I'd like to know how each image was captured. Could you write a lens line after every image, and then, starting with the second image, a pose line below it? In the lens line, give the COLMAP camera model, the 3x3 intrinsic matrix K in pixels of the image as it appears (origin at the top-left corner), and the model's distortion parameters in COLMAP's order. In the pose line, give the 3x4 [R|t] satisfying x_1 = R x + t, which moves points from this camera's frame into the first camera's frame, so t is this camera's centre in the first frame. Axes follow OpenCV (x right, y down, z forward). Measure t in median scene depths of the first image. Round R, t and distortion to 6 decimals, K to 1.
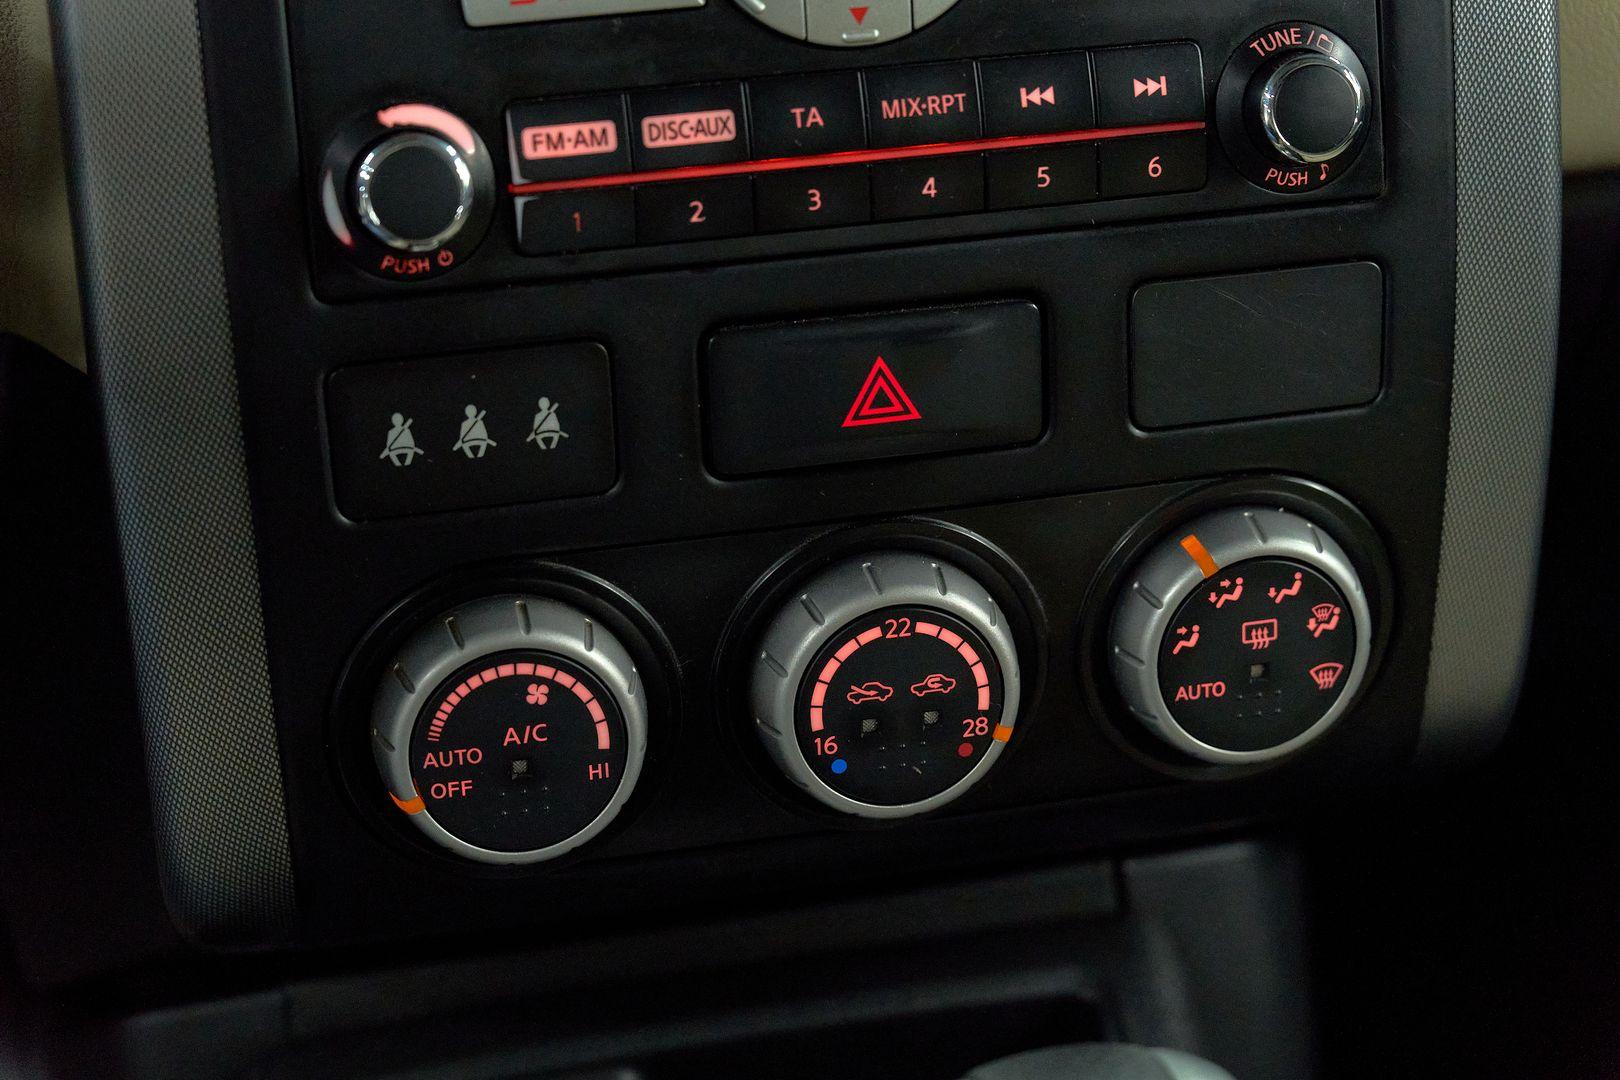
lens RADIAL K [[3128.8, 0, 758.7], [0, 3128.8, 540.1], [0, 0, 1]] dist [-0.171983, 0.003847]
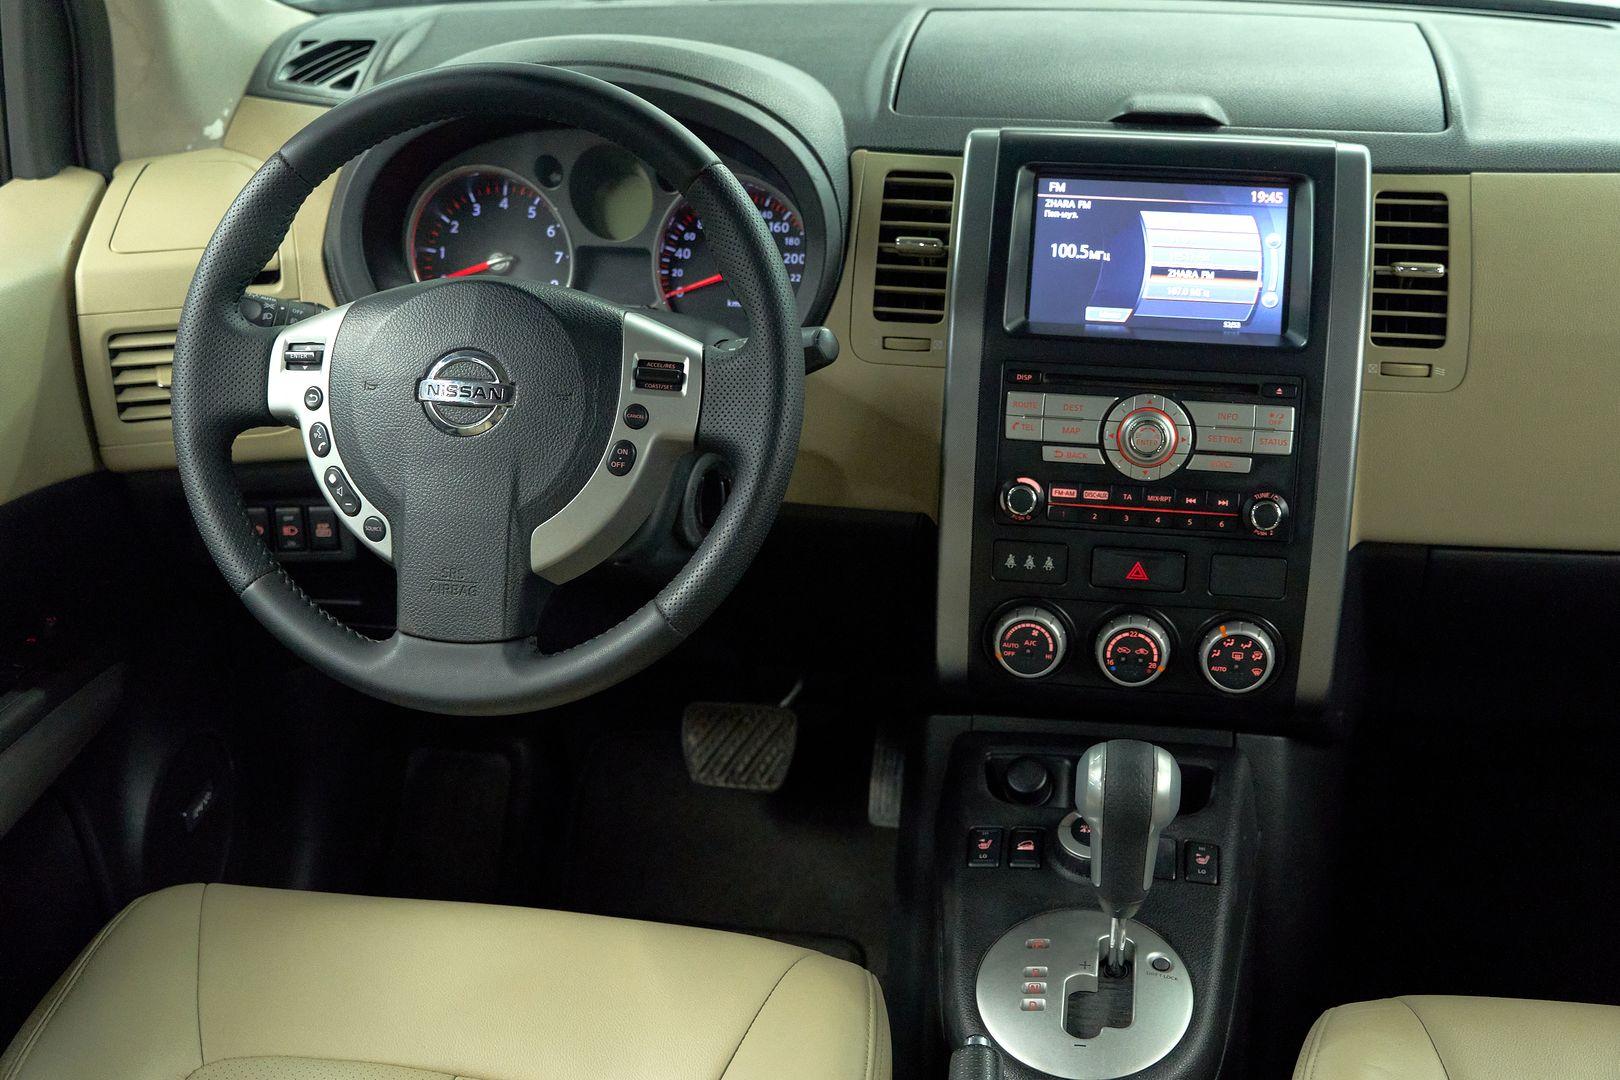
lens RADIAL K [[2114.3, 0, 810.0], [0, 2114.3, 540.0], [0, 0, 1]] dist [-0.019449, -0.102812]
pose [[0.928556, 0.171652, -0.329118, 0.504916], [-0.183315, 0.983044, -0.004486, -0.000281], [0.322768, 0.064497, 0.944278, -1.537448]]
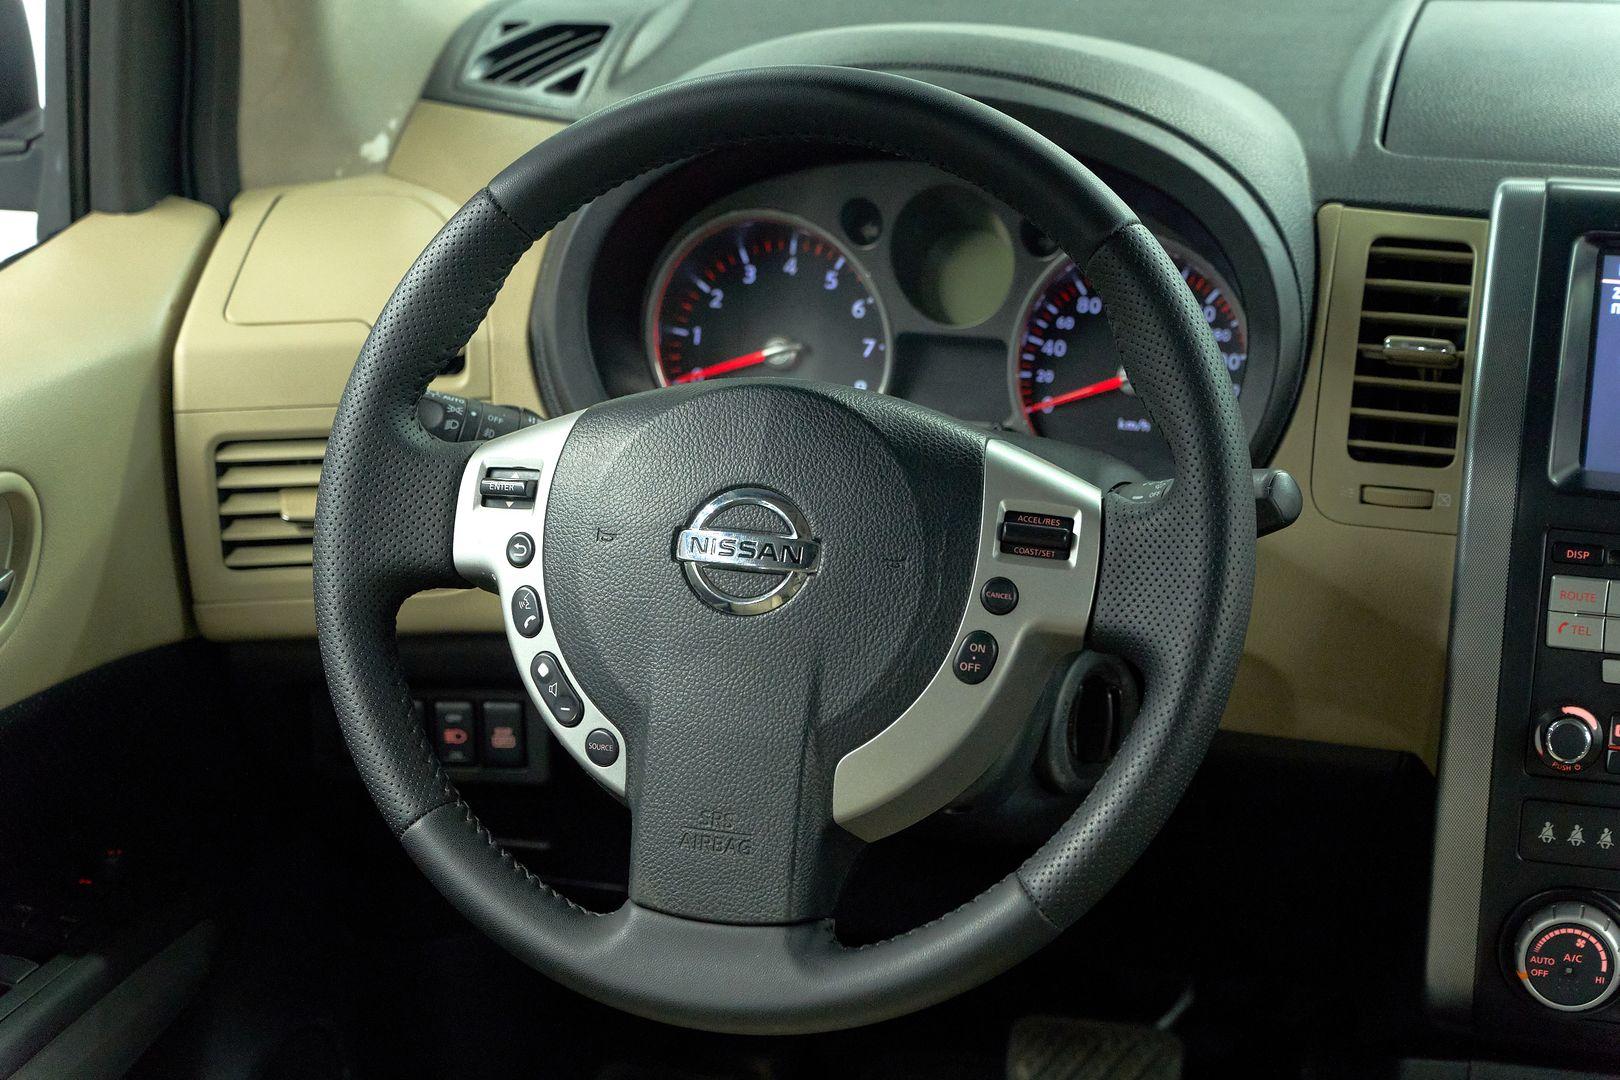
lens RADIAL K [[3146.4, 0, 810.0], [0, 3146.4, 540.0], [0, 0, 1]] dist [-0.132346, -0.048433]
pose [[0.882077, 0.181826, -0.434603, 0.410679], [-0.223993, 0.973439, -0.047361, -0.008752], [0.414448, 0.139124, 0.899376, -1.548728]]
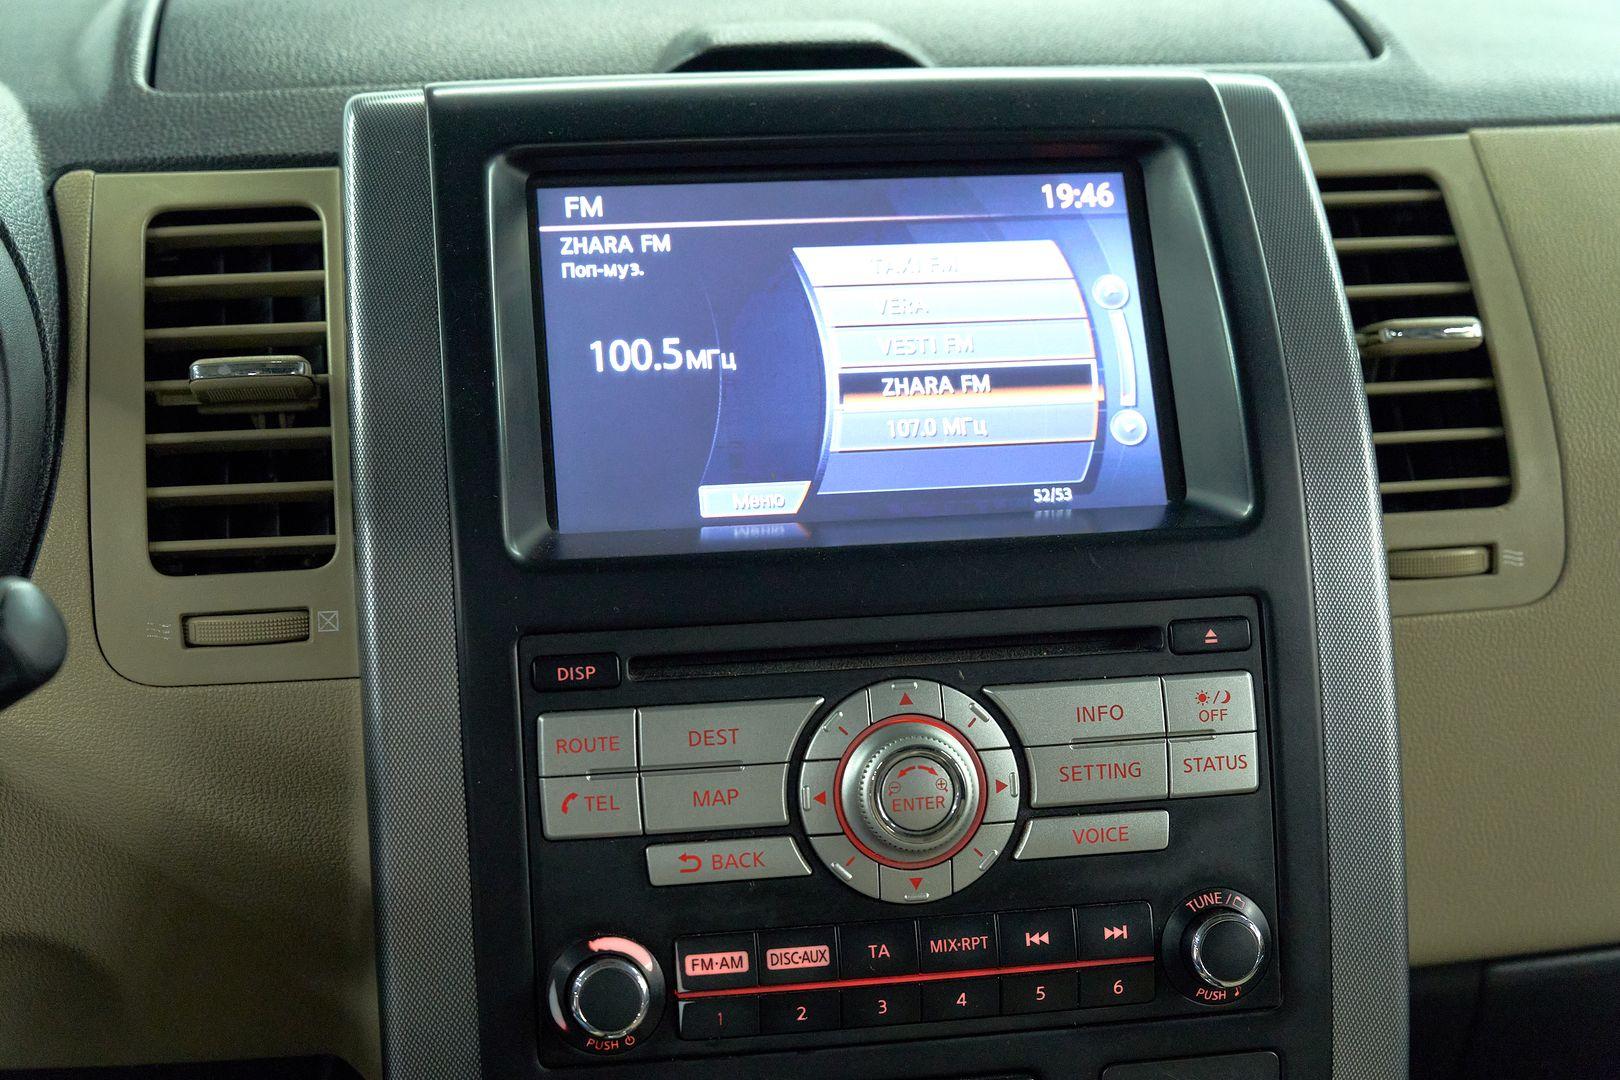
lens RADIAL K [[2488.7, 0, 810.1], [0, 2488.7, 560.8], [0, 0, 1]] dist [-0.085953, -0.041472]
pose [[0.998371, 0.027081, -0.050215, 0.036167], [-0.036437, 0.979937, -0.195949, -0.083122], [0.043901, 0.197459, 0.979328, -0.183483]]
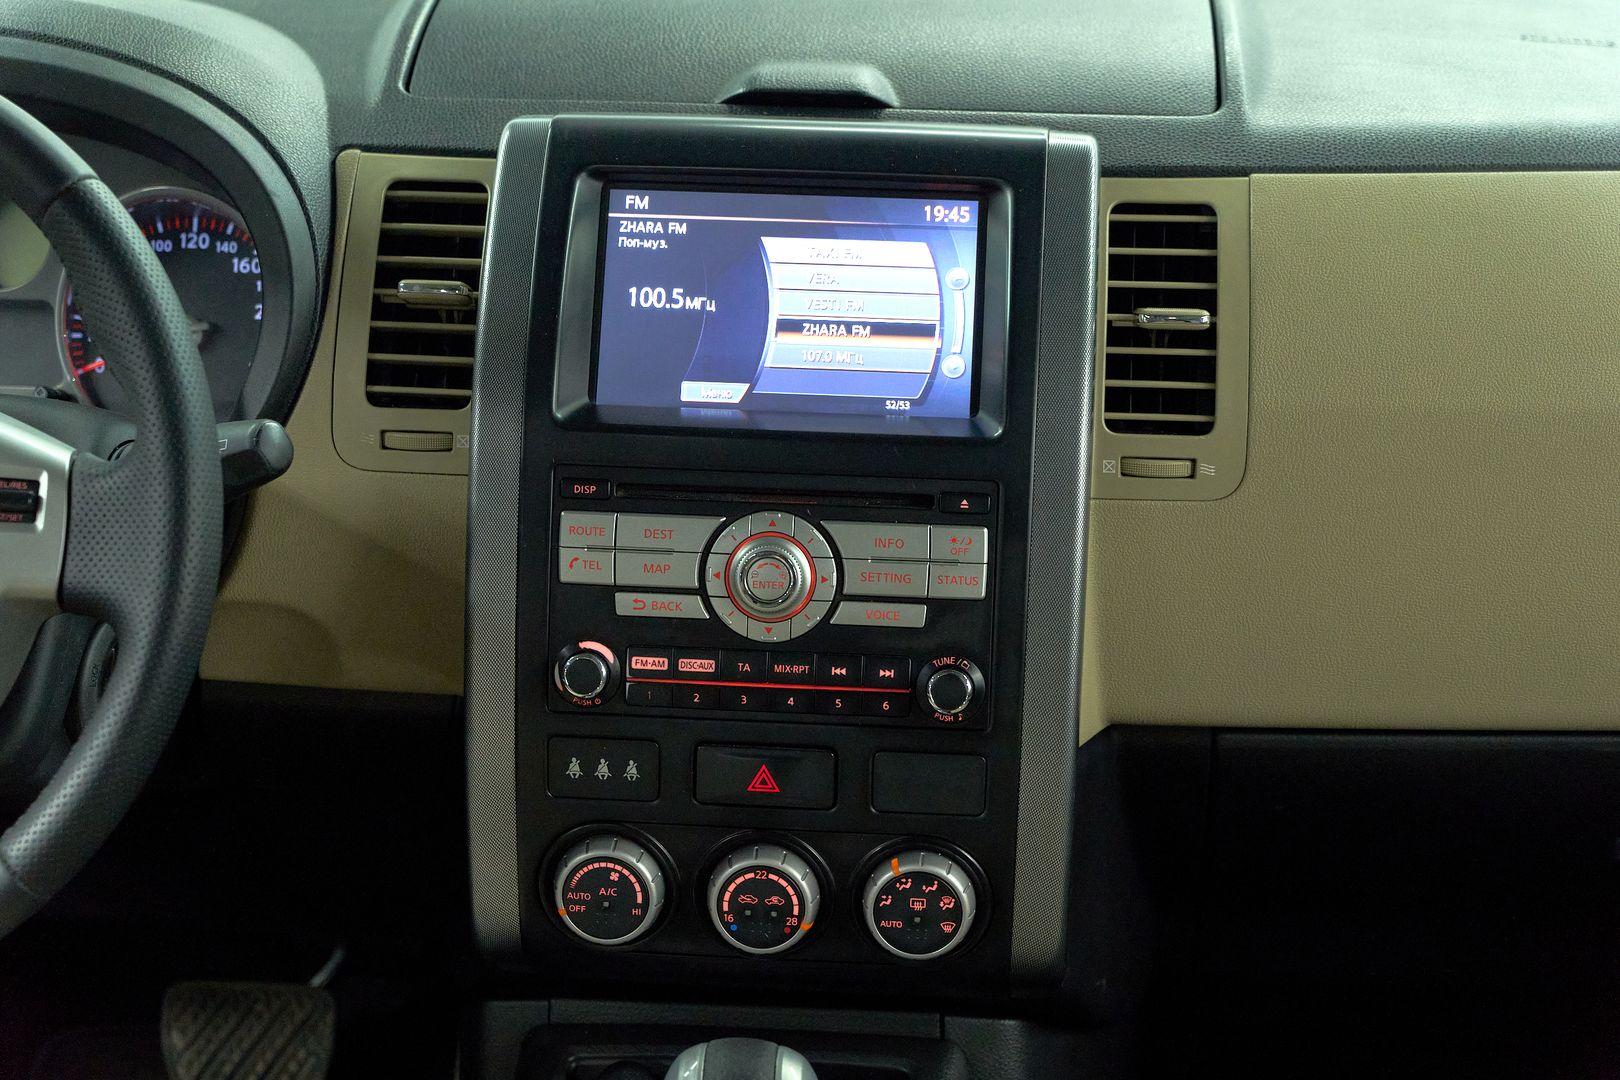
lens RADIAL K [[3146.4, 0, 810.0], [0, 3146.4, 540.0], [0, 0, 1]] dist [-0.132346, -0.048433]
pose [[0.954633, 0.137077, -0.264358, 0.710473], [-0.160275, 0.984715, -0.068173, -0.070080], [0.250973, 0.107450, 0.962012, -1.420071]]
